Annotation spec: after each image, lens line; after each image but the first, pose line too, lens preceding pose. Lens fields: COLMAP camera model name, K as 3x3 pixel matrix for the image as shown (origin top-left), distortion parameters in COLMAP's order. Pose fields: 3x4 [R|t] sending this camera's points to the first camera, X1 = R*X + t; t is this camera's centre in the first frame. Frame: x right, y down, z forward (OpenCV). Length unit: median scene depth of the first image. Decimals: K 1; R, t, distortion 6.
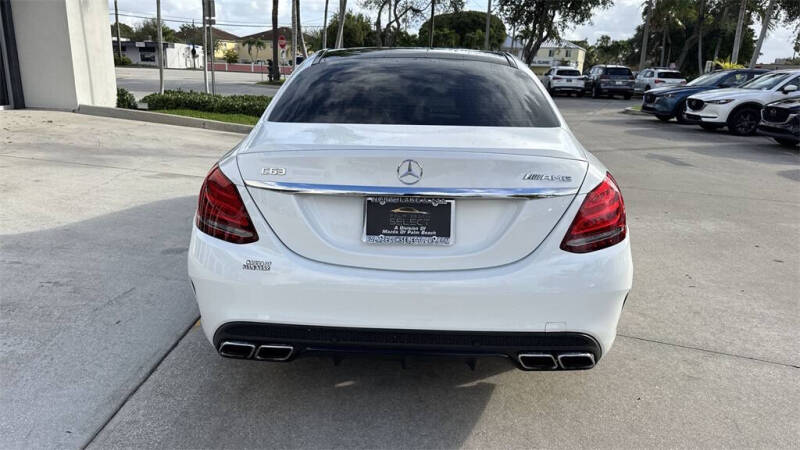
lens RADIAL K [[559.2, 0, 395.5], [0, 559.2, 229.6], [0, 0, 1]] dist [0.070101, -0.095170]
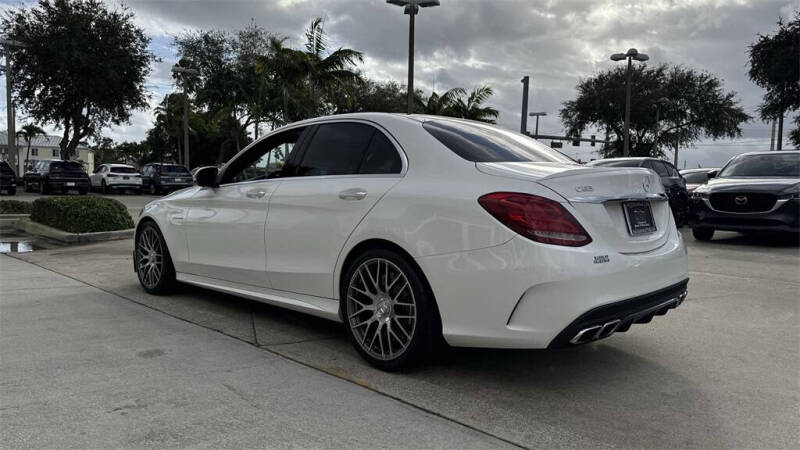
lens RADIAL K [[559.2, 0, 405.5], [0, 559.2, 224.7], [0, 0, 1]] dist [0.070101, -0.095170]
pose [[0.670678, -0.067164, 0.738702, -0.890672], [0.200591, 0.975208, -0.093452, 0.010609], [-0.714111, 0.210853, 0.667523, 0.261332]]
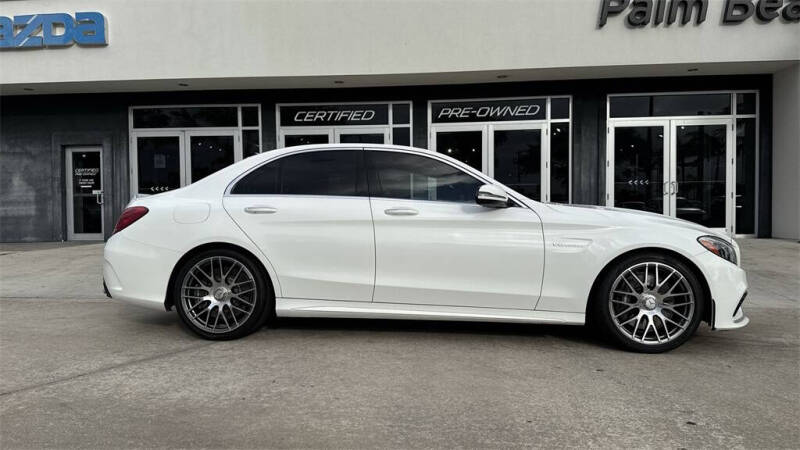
lens RADIAL K [[559.2, 0, 395.9], [0, 559.2, 229.3], [0, 0, 1]] dist [0.070101, -0.095170]
pose [[-0.056784, -0.007993, -0.998354, 1.495629], [-0.264606, 0.964329, 0.007330, -0.182006], [0.962683, 0.264586, -0.056873, 1.313727]]
